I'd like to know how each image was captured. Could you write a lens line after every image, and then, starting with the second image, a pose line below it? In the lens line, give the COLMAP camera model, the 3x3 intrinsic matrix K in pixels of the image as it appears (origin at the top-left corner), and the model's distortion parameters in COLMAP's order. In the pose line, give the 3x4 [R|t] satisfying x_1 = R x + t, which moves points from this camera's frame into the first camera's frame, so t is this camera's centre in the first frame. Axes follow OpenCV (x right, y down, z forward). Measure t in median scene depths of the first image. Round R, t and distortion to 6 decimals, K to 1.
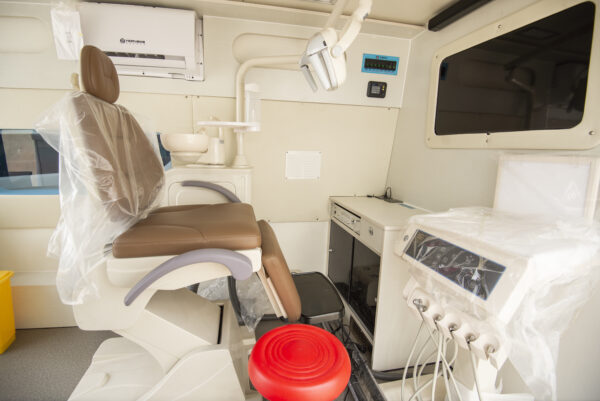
lens RADIAL K [[276.4, 0, 288.9], [0, 276.4, 188.7], [0, 0, 1]] dist [-0.024484, -0.009751]
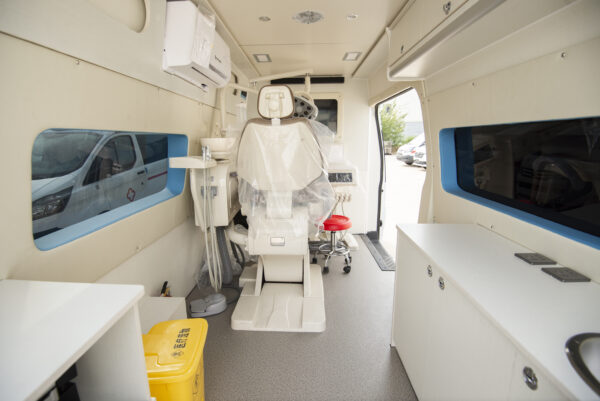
lens RADIAL K [[276.4, 0, 291.7], [0, 276.4, 190.4], [0, 0, 1]] dist [-0.024484, -0.009751]
pose [[0.240604, -0.197537, 0.950310, -1.581046], [0.149884, 0.974889, 0.164698, -0.123216], [-0.958981, 0.102809, 0.264170, 0.392688]]
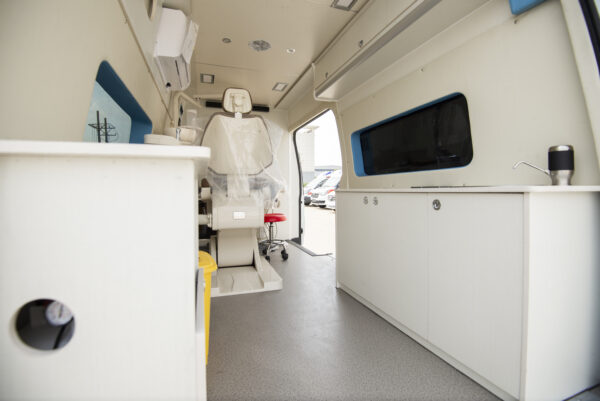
lens RADIAL K [[276.4, 0, 294.6], [0, 276.4, 197.6], [0, 0, 1]] dist [-0.024484, -0.009751]
pose [[-0.125037, -0.045256, 0.991119, -1.914821], [0.138949, 0.988315, 0.062657, 0.136720], [-0.982374, 0.145549, -0.117288, 0.656472]]
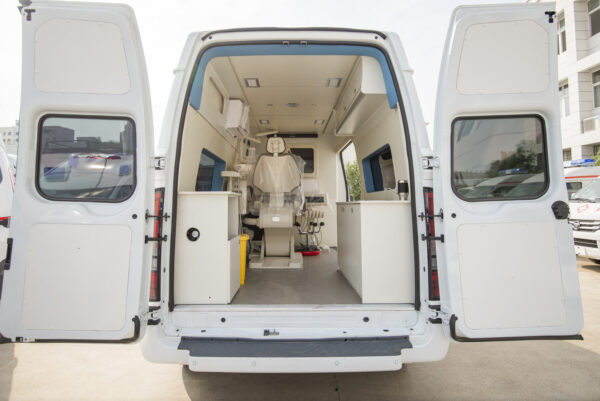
lens RADIAL K [[340.7, 0, 296.7], [0, 340.7, 197.5], [0, 0, 1]] dist [0.000773, 0.000129]
pose [[0.179248, -0.002248, 0.983801, -3.054073], [0.145628, 0.989042, -0.024273, 0.191404], [-0.972966, 0.147620, 0.177611, 0.139834]]
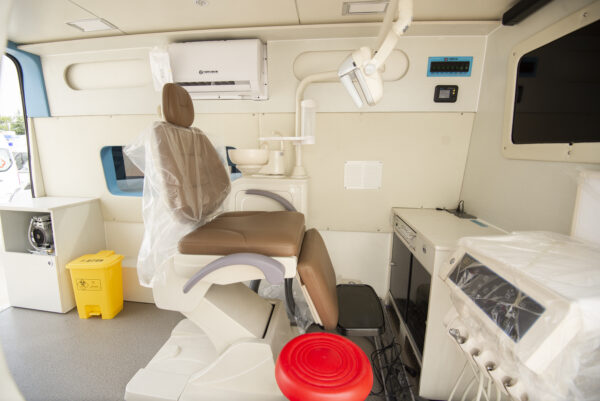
lens RADIAL K [[276.4, 0, 289.0], [0, 276.4, 188.6], [0, 0, 1]] dist [-0.024484, -0.009751]
pose [[0.950815, 0.023947, -0.308832, 0.135558], [-0.026823, 0.999627, -0.005070, -0.031305], [0.308595, 0.013104, 0.951103, -0.029970]]
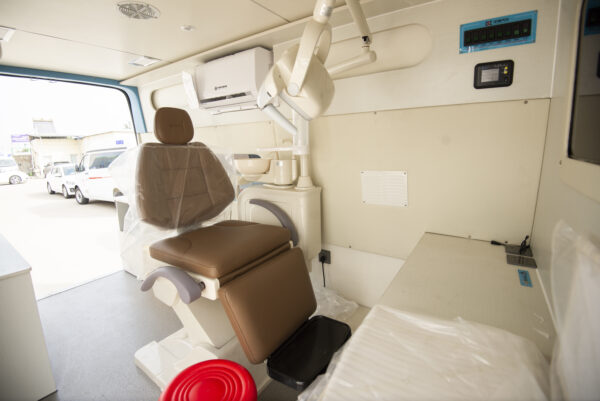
lens RADIAL K [[276.4, 0, 285.9], [0, 276.4, 187.8], [0, 0, 1]] dist [-0.024484, -0.009751]
pose [[0.681678, 0.074342, -0.727866, 0.563270], [-0.054479, 0.997220, 0.050831, -0.142368], [0.729622, 0.005003, 0.683833, 0.315240]]
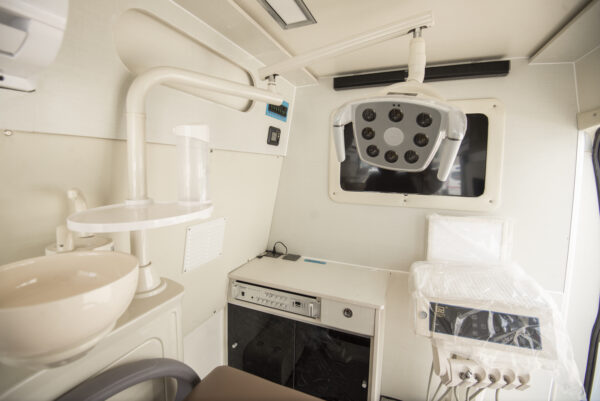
lens RADIAL K [[276.4, 0, 292.5], [0, 276.4, 188.0], [0, 0, 1]] dist [-0.024484, -0.009751]
pose [[0.562677, -0.082759, 0.822524, -0.450289], [0.117207, 0.992912, 0.019724, -0.257044], [-0.818326, 0.085307, 0.568388, 0.583254]]
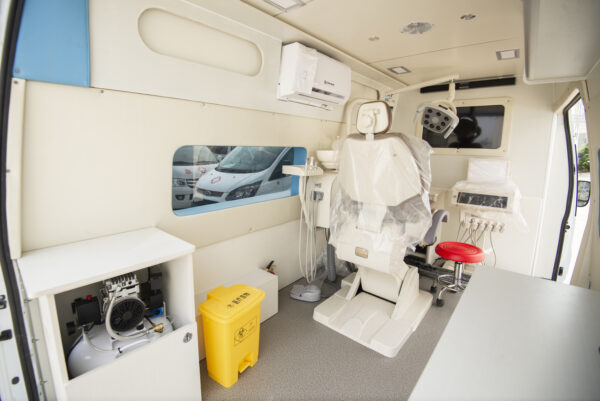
lens RADIAL K [[276.4, 0, 297.1], [0, 276.4, 191.2], [0, 0, 1]] dist [-0.024484, -0.009751]
pose [[0.785643, -0.112620, 0.608343, -1.451692], [0.093347, 0.993614, 0.063391, -0.097086], [-0.611597, 0.006984, 0.791138, 0.006386]]
